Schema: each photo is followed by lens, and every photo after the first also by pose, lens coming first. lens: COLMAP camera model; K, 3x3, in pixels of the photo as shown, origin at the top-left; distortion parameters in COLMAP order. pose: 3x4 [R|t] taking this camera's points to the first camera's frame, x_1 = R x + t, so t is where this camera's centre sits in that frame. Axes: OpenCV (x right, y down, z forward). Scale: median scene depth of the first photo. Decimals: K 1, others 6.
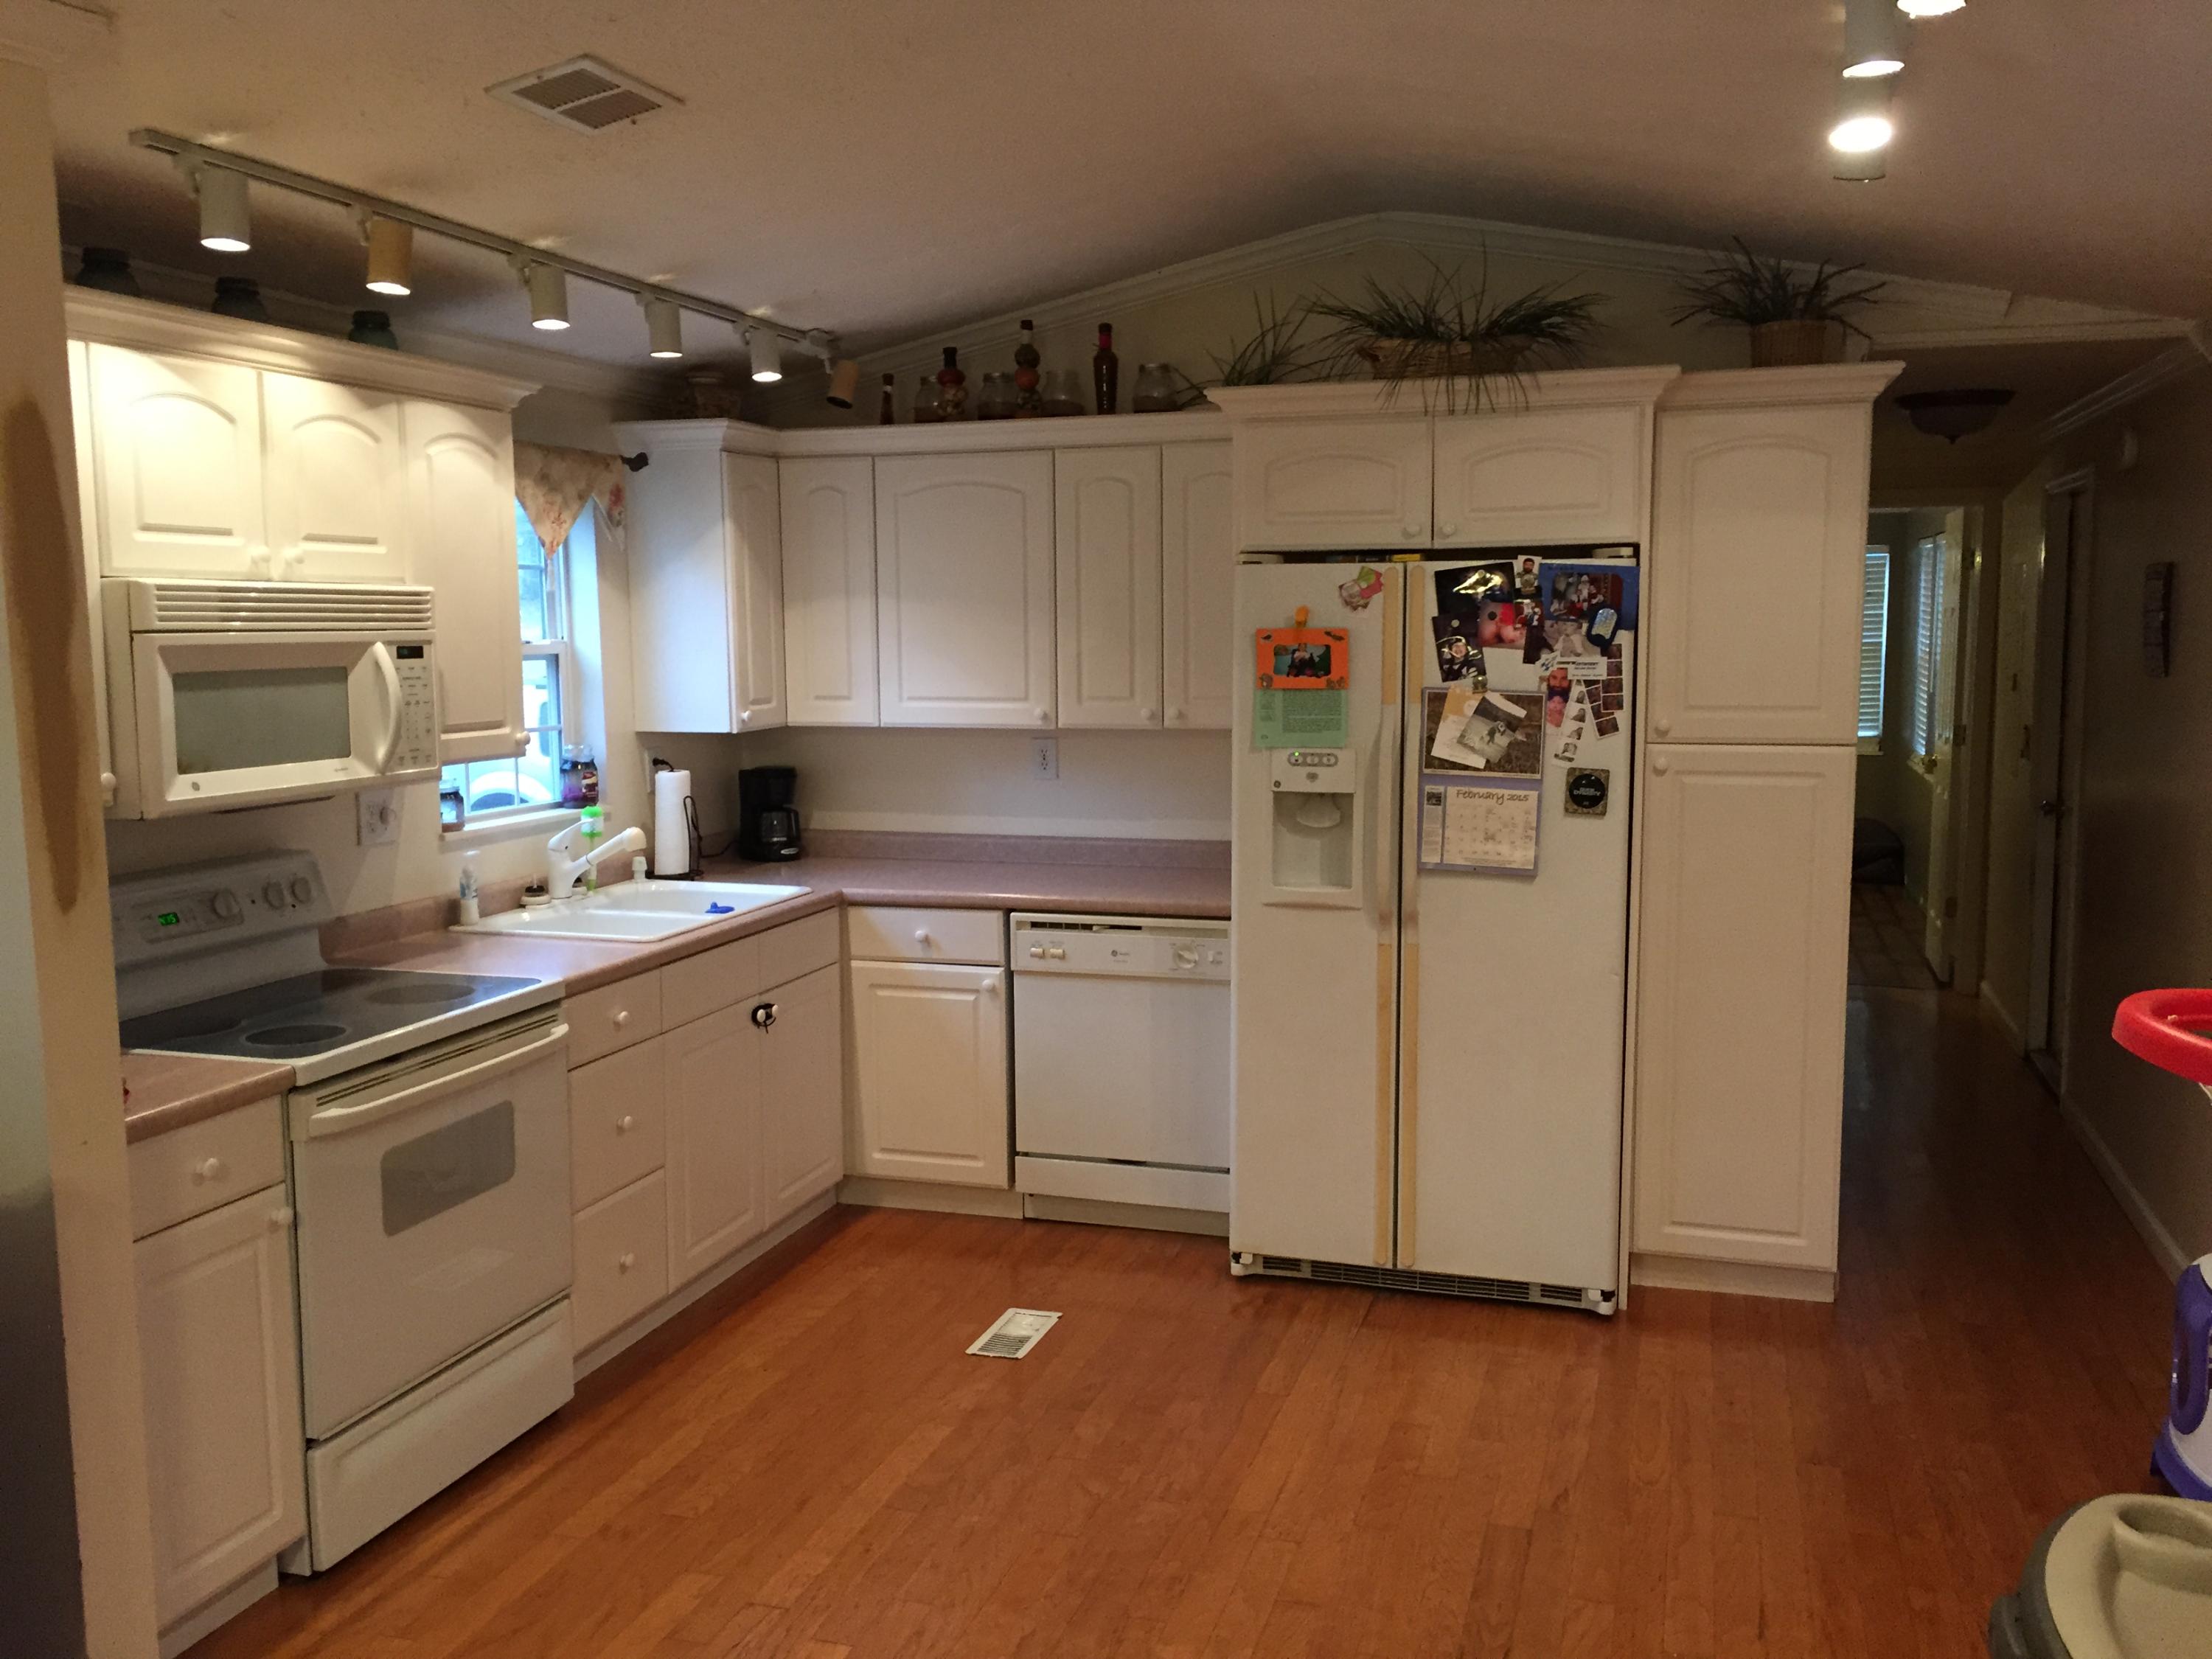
lens RADIAL K [[1882.8, 0, 1106.6], [0, 1882.8, 827.1], [0, 0, 1]] dist [0.068261, -0.031735]
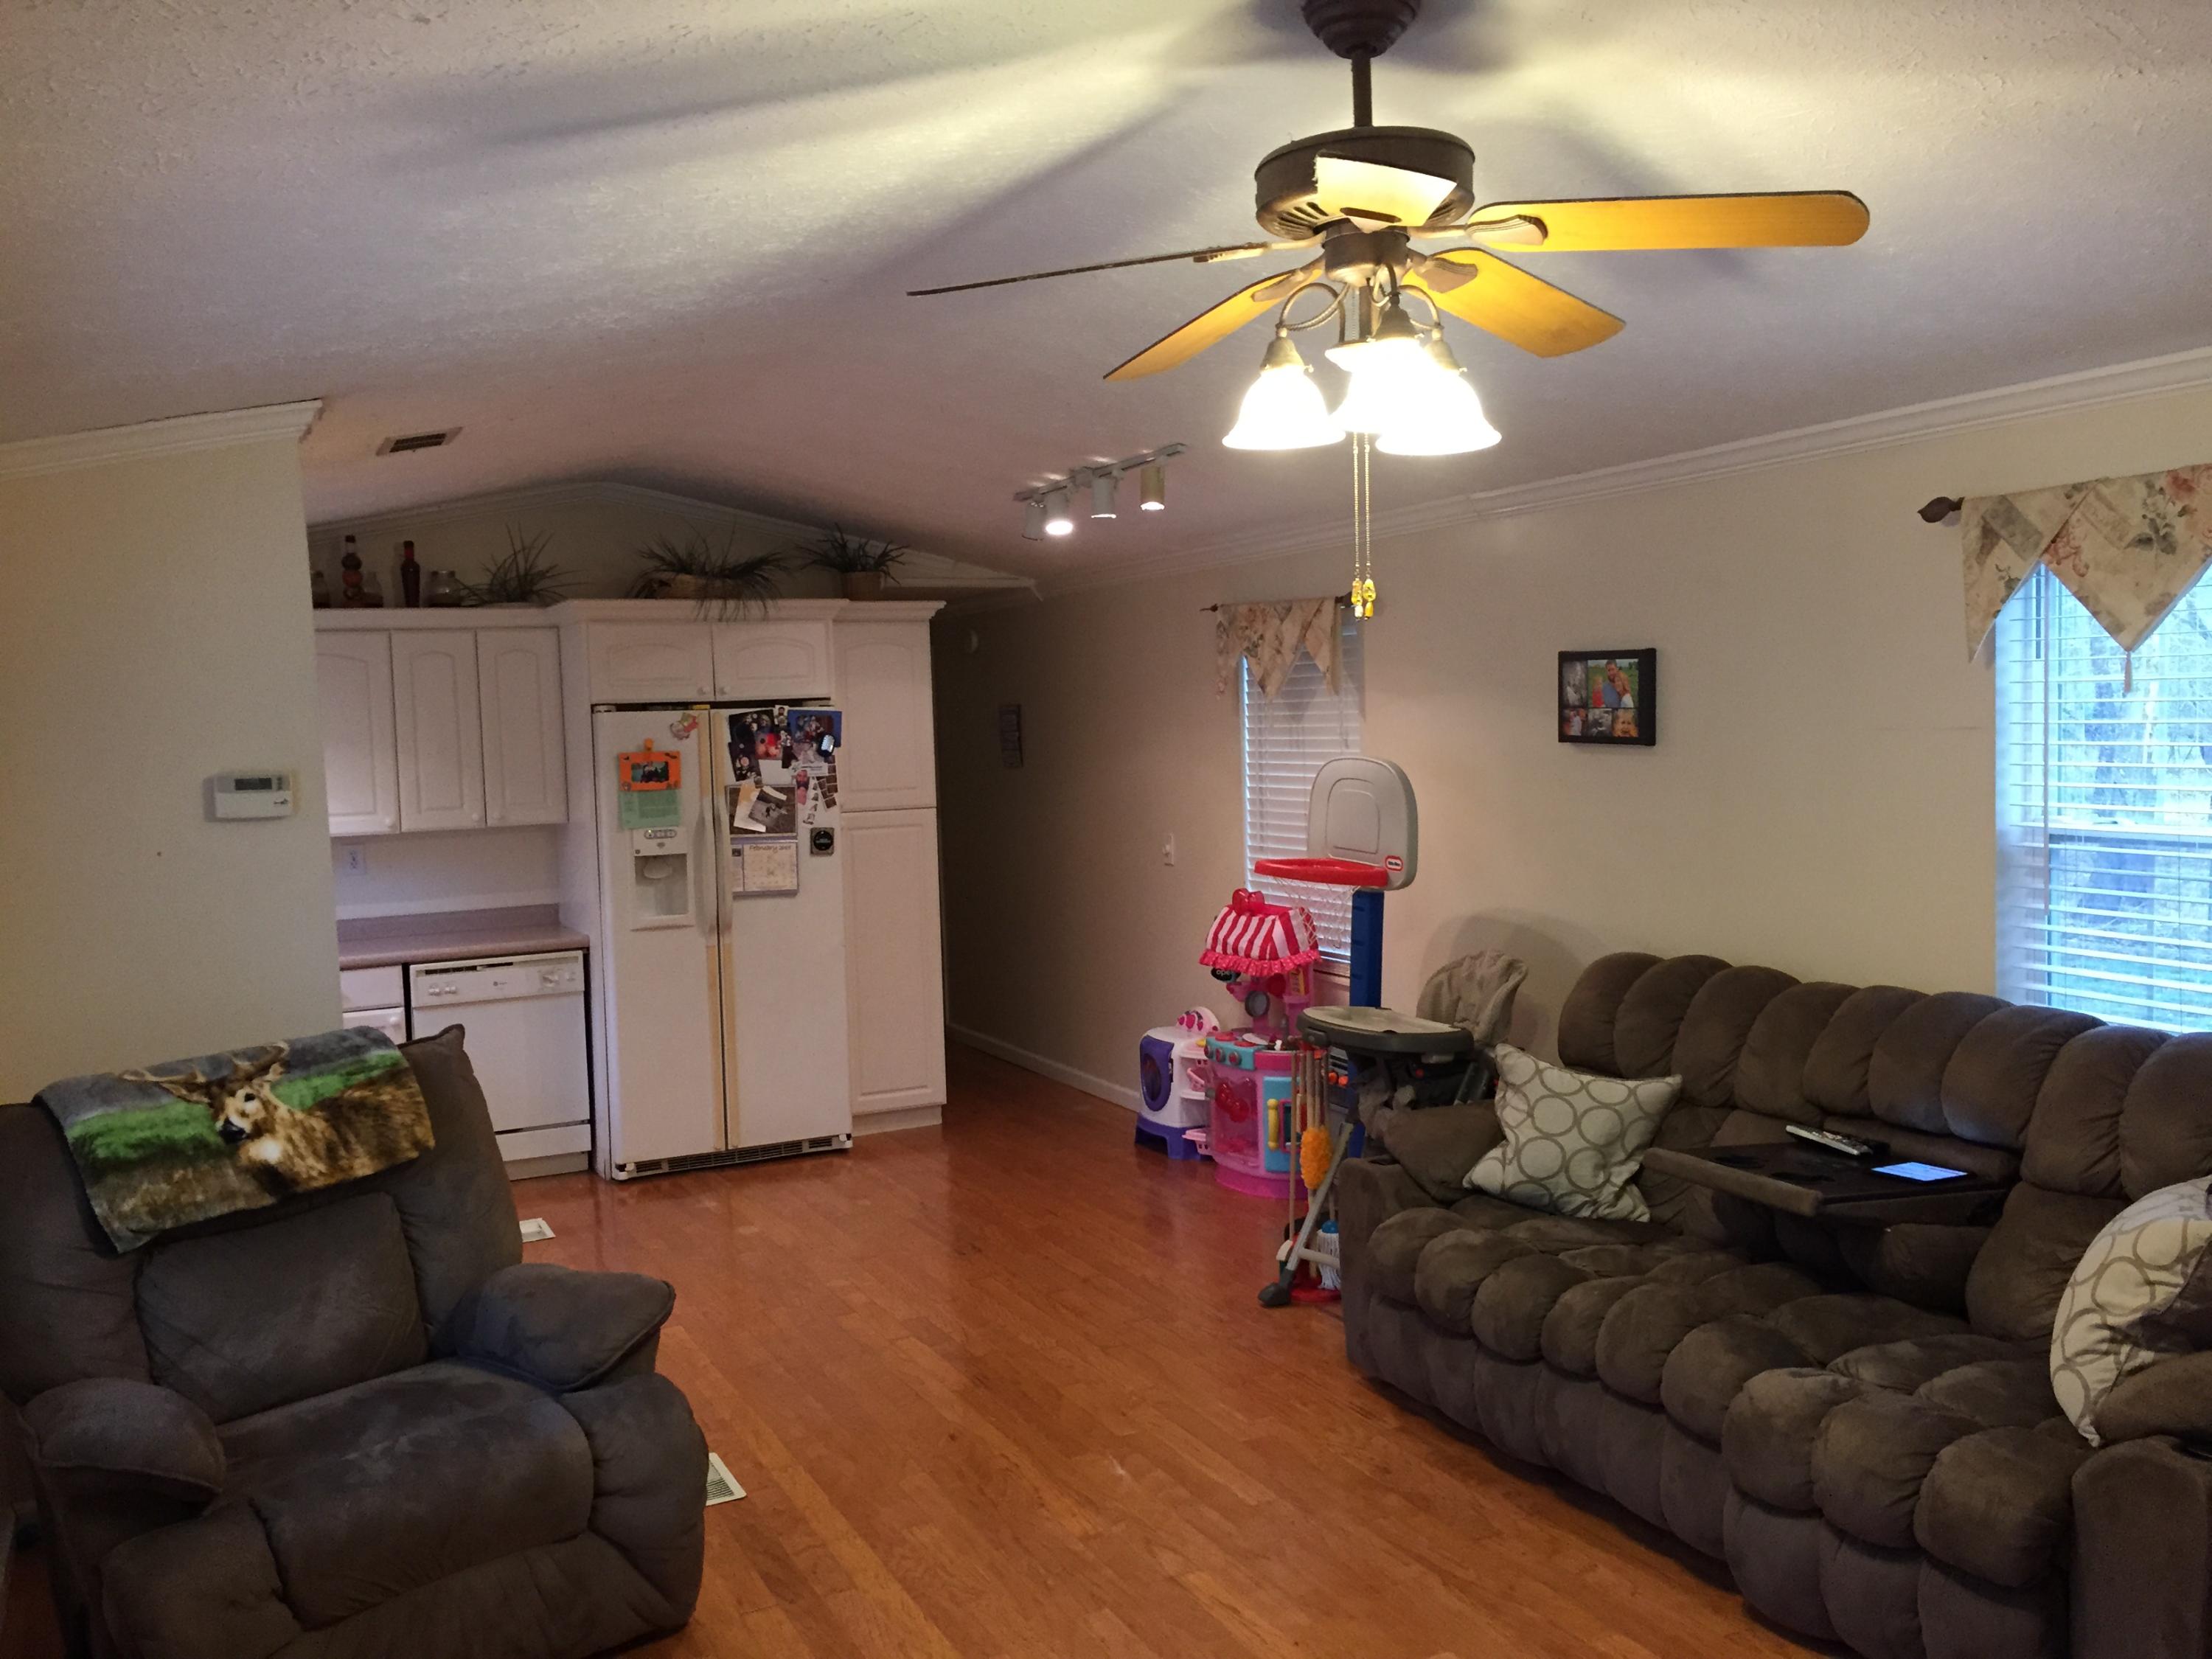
lens RADIAL K [[1882.8, 0, 1106.6], [0, 1882.8, 831.3], [0, 0, 1]] dist [0.068261, -0.031735]
pose [[0.727069, -0.060633, 0.683882, -0.709368], [0.105157, 0.994174, -0.023654, 0.038988], [-0.678464, 0.089113, 0.729209, -0.414571]]
